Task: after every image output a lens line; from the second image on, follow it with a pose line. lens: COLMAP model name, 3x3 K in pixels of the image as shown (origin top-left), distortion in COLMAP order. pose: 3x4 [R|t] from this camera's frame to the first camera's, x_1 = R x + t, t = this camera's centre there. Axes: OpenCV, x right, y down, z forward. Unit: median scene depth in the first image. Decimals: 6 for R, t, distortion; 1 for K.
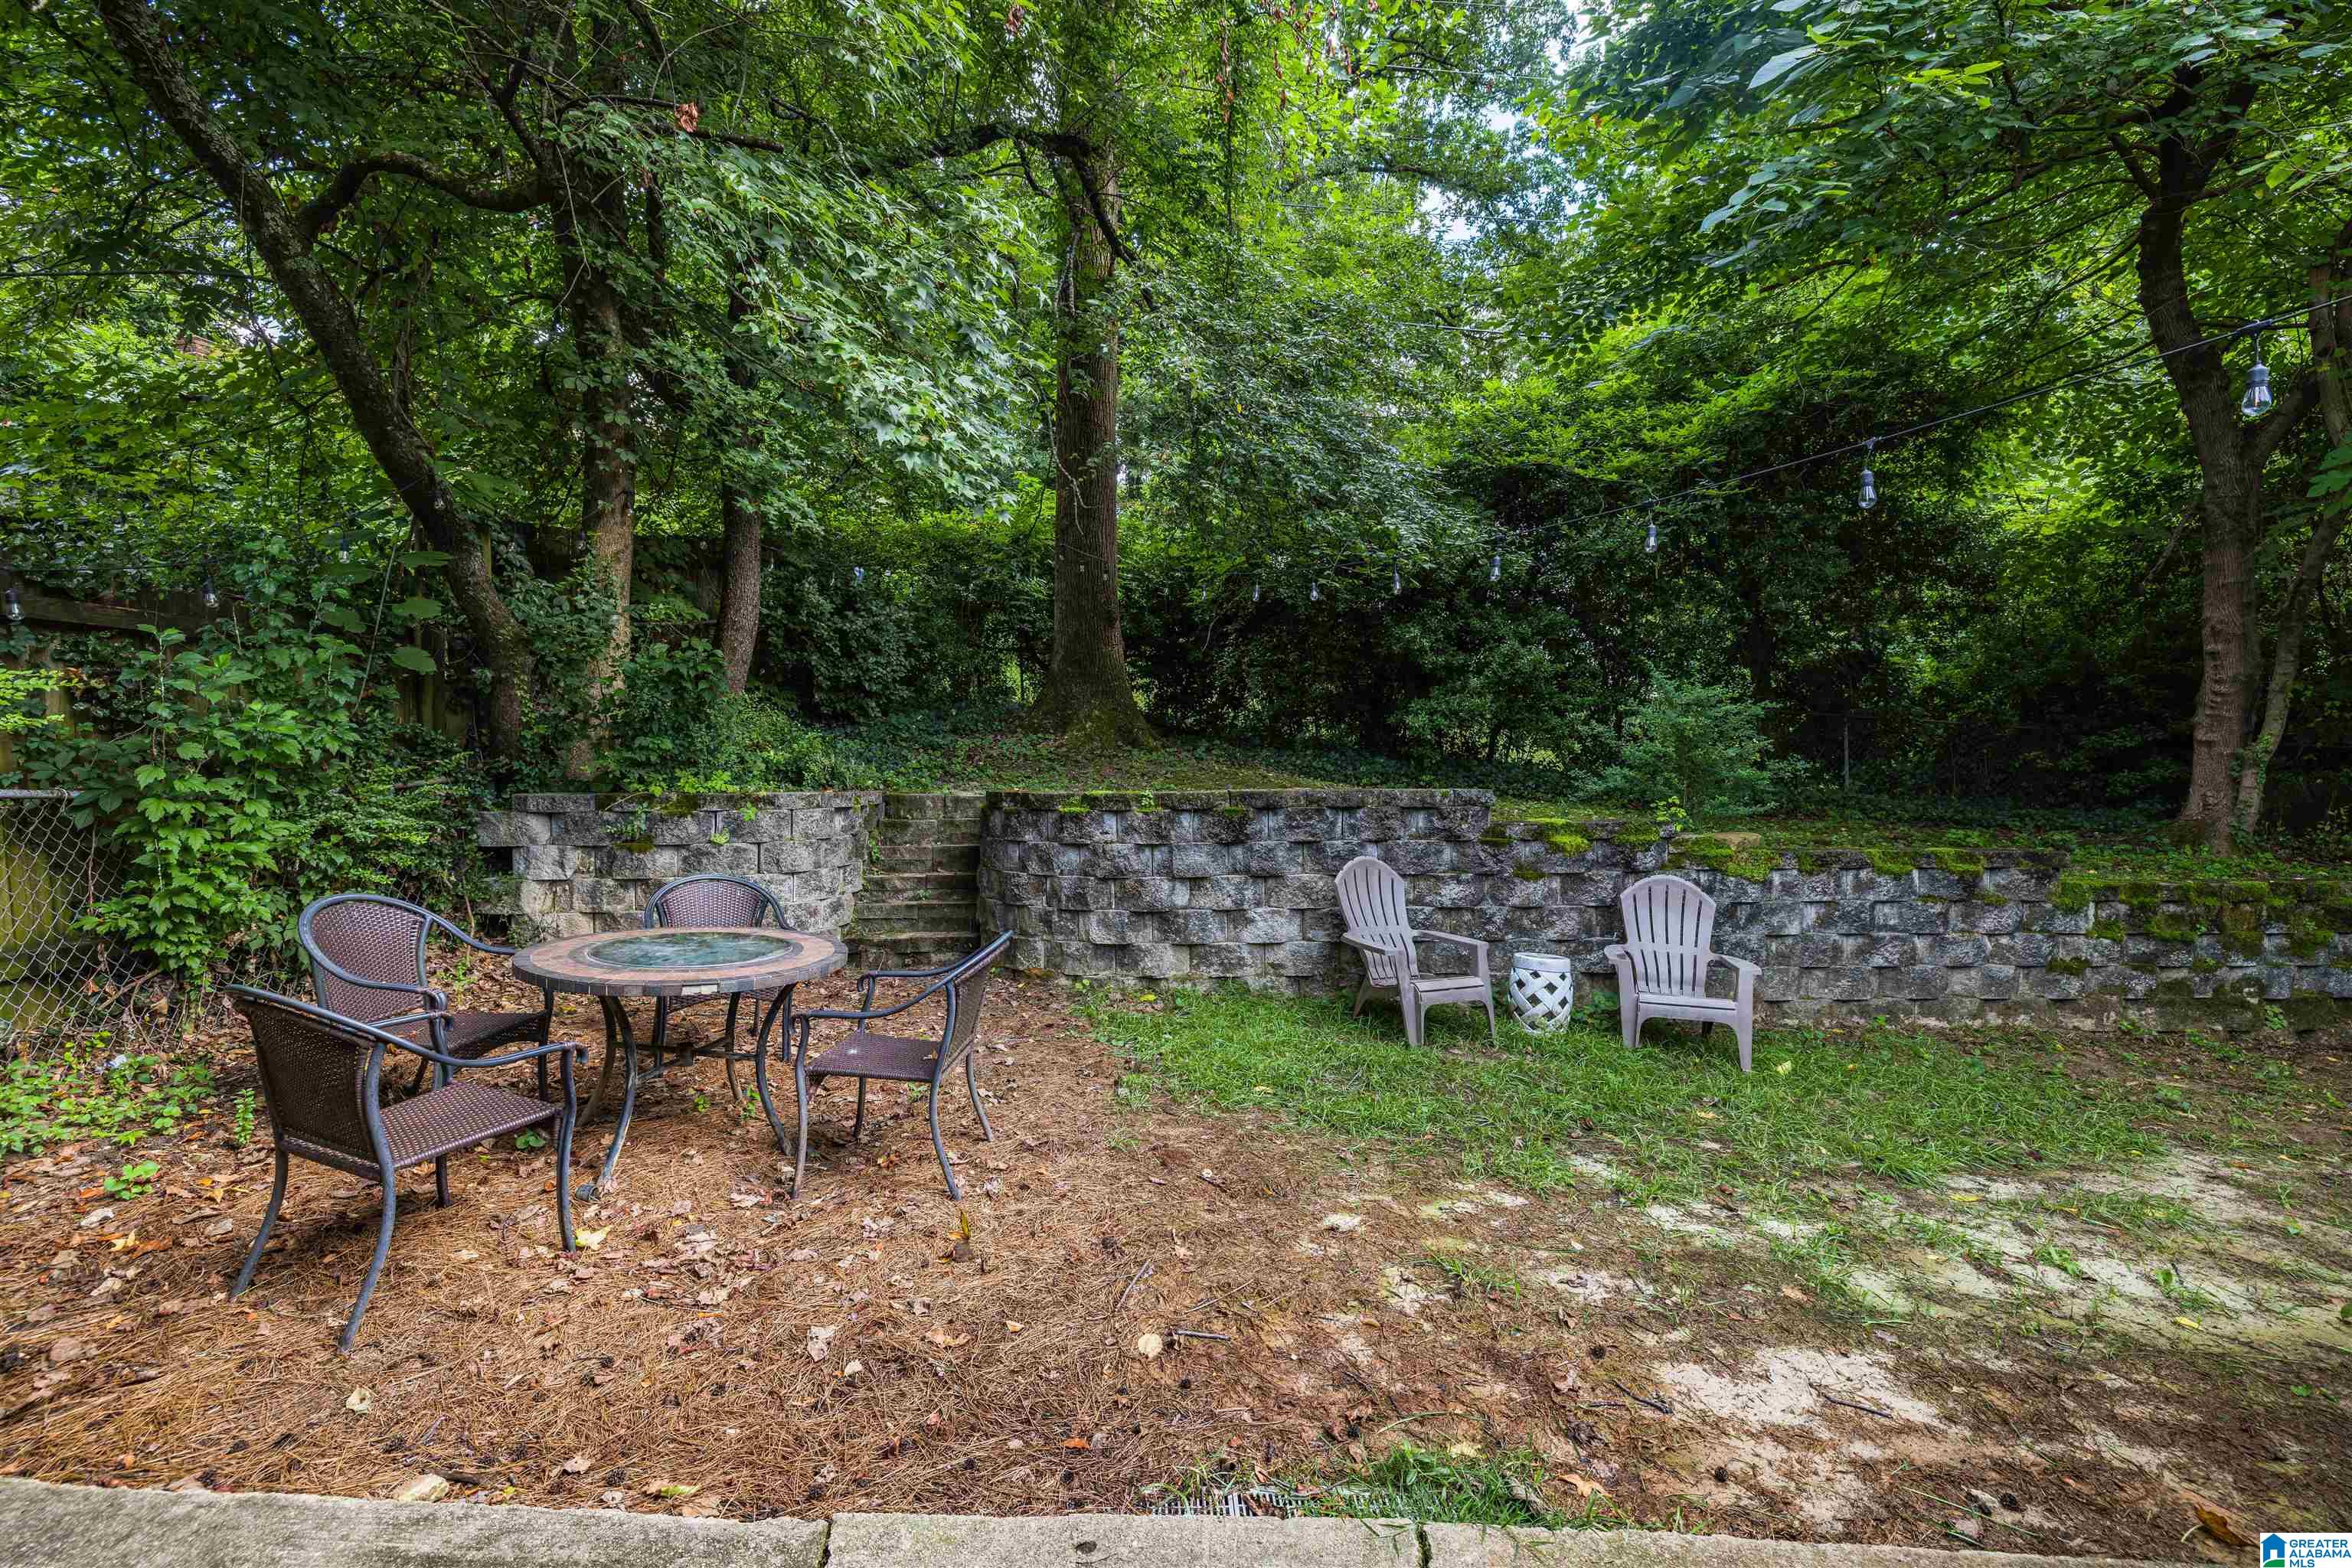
lens RADIAL K [[1003.1, 0, 1178.5], [0, 1003.1, 777.2], [0, 0, 1]] dist [0.004015, -0.000059]
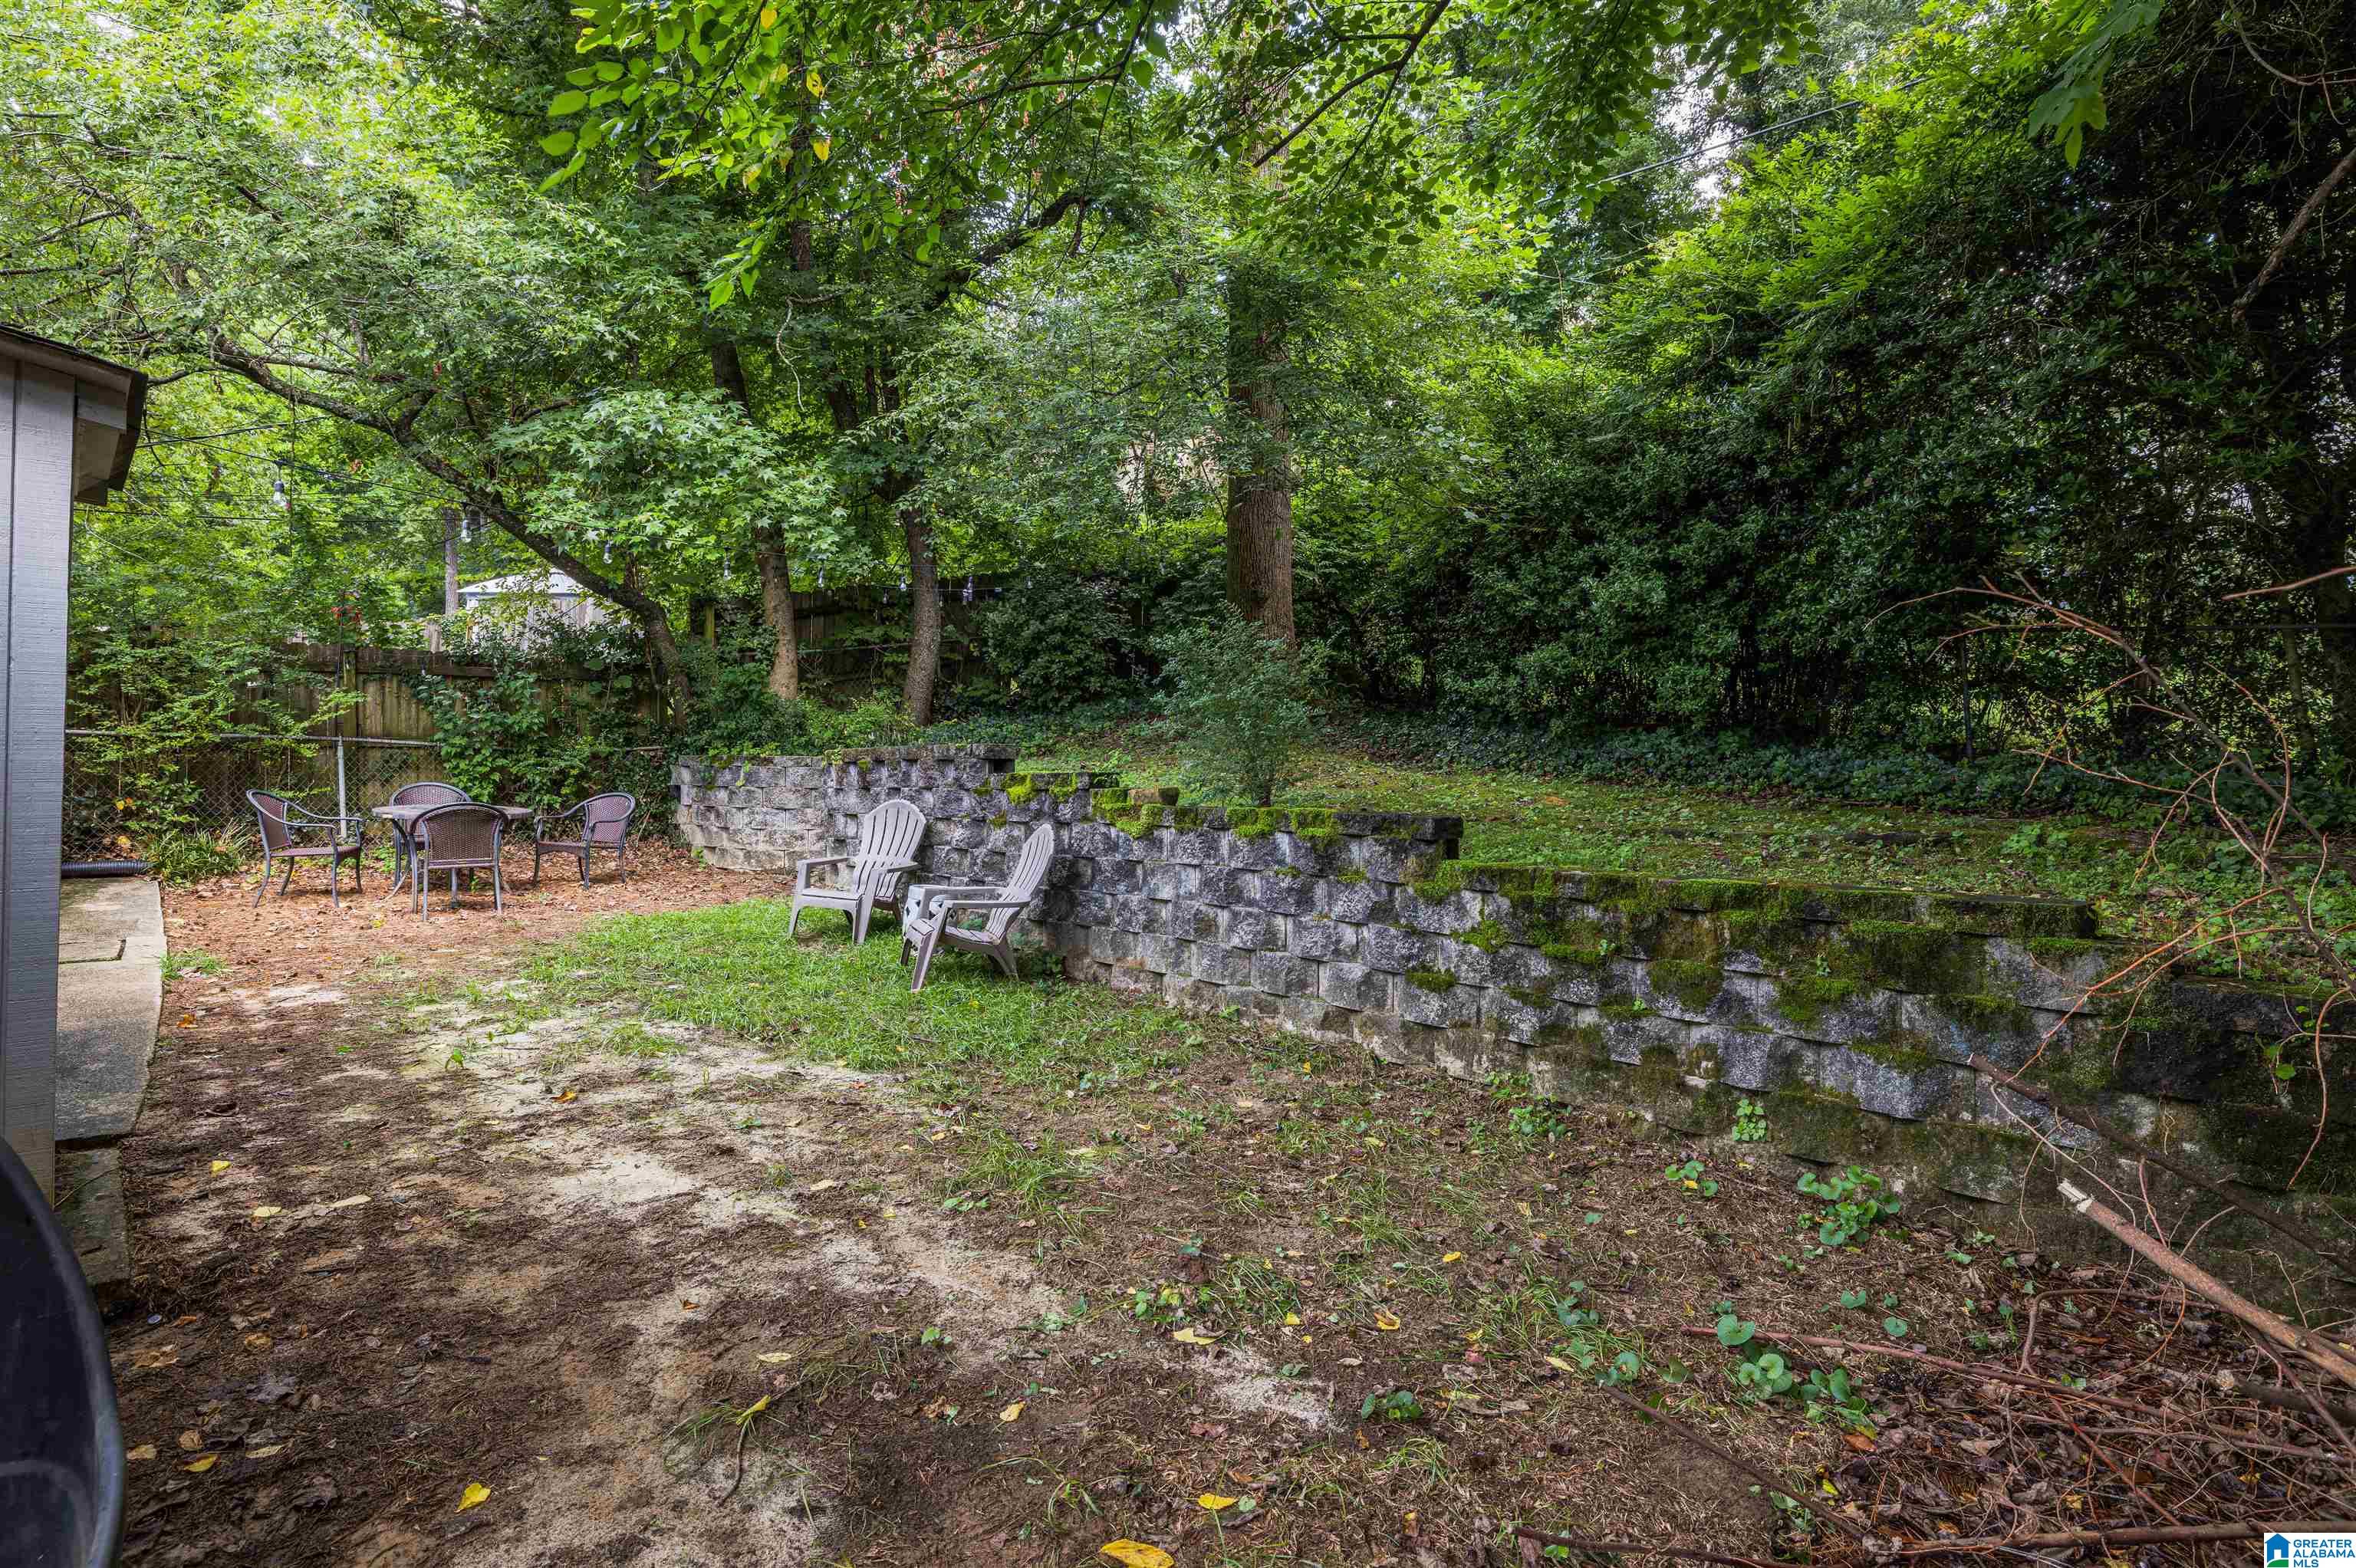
lens RADIAL K [[1195.2, 0, 1175.2], [0, 1195.2, 783.8], [0, 0, 1]] dist [0.016712, 0.000062]
pose [[0.633934, 0.006843, -0.773357, 1.417374], [-0.014760, 0.999886, -0.003252, 0.056169], [0.773246, 0.013476, 0.633963, 0.324477]]
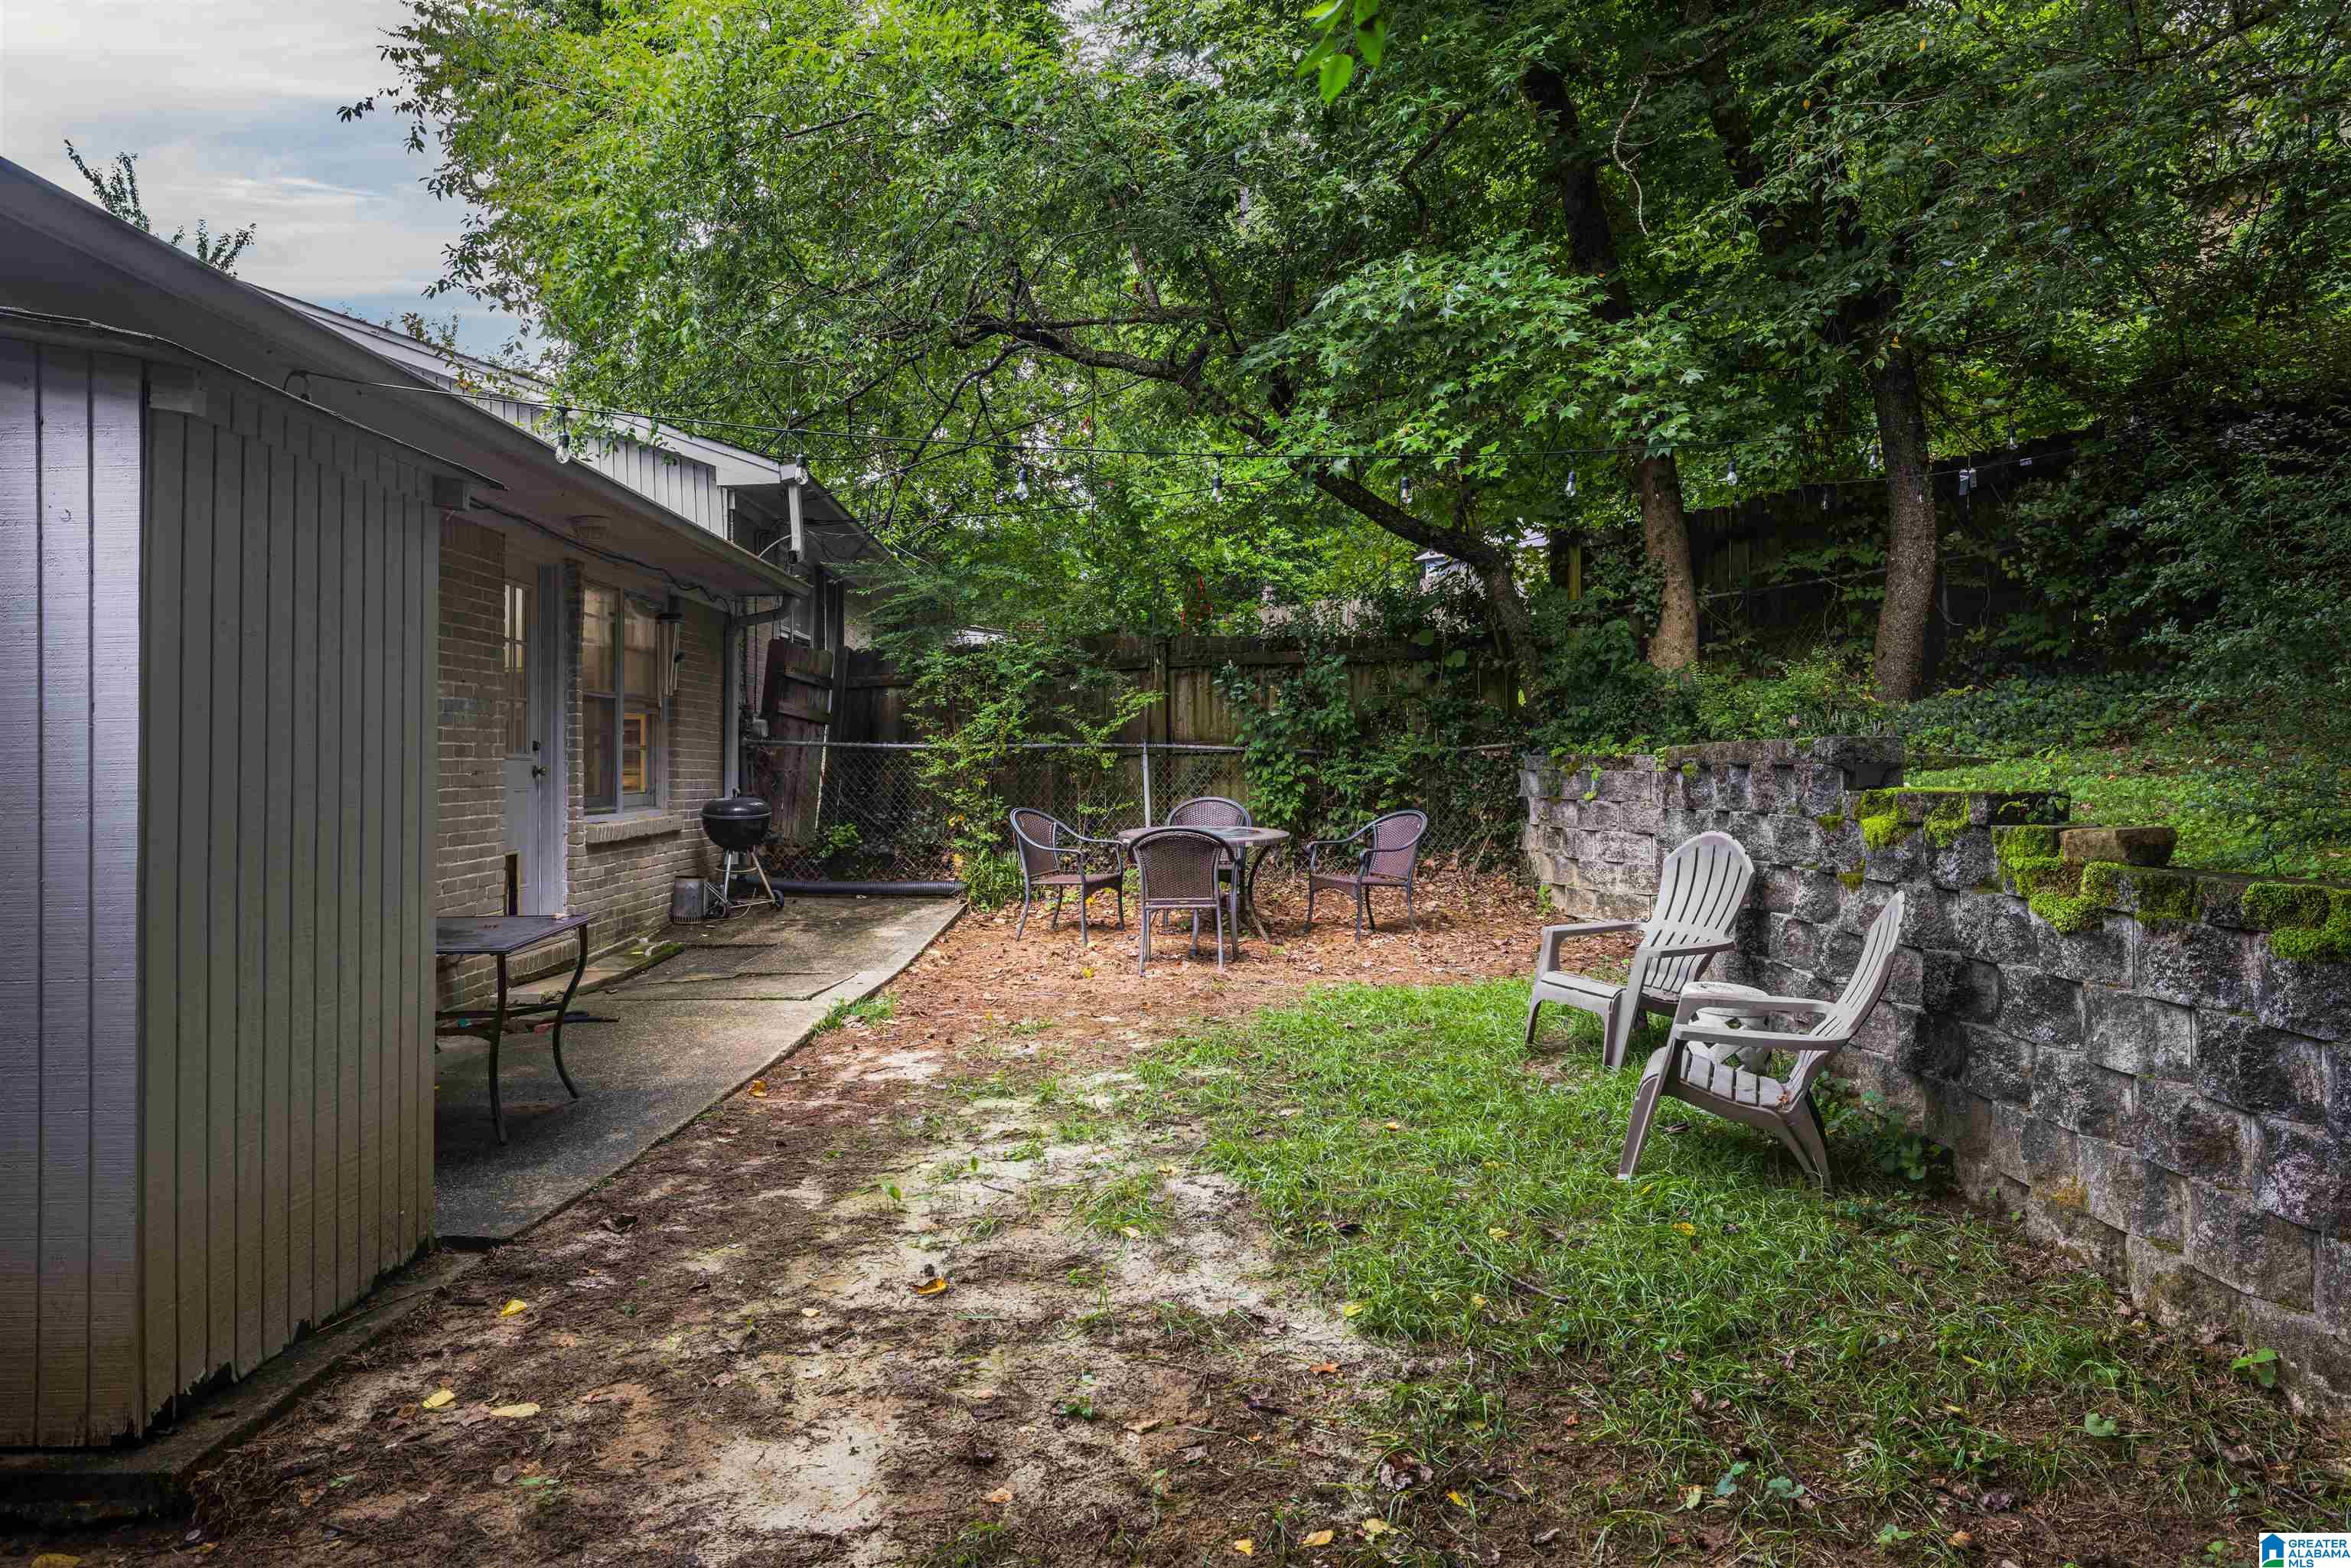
lens RADIAL K [[1559.8, 0, 1163.7], [0, 1559.8, 774.9], [0, 0, 1]] dist [-0.010905, -0.000035]
pose [[-0.069399, 0.002884, -0.997585, 1.254443], [-0.005436, 0.999980, 0.003270, 0.034249], [0.997574, 0.005650, -0.069382, 0.639833]]
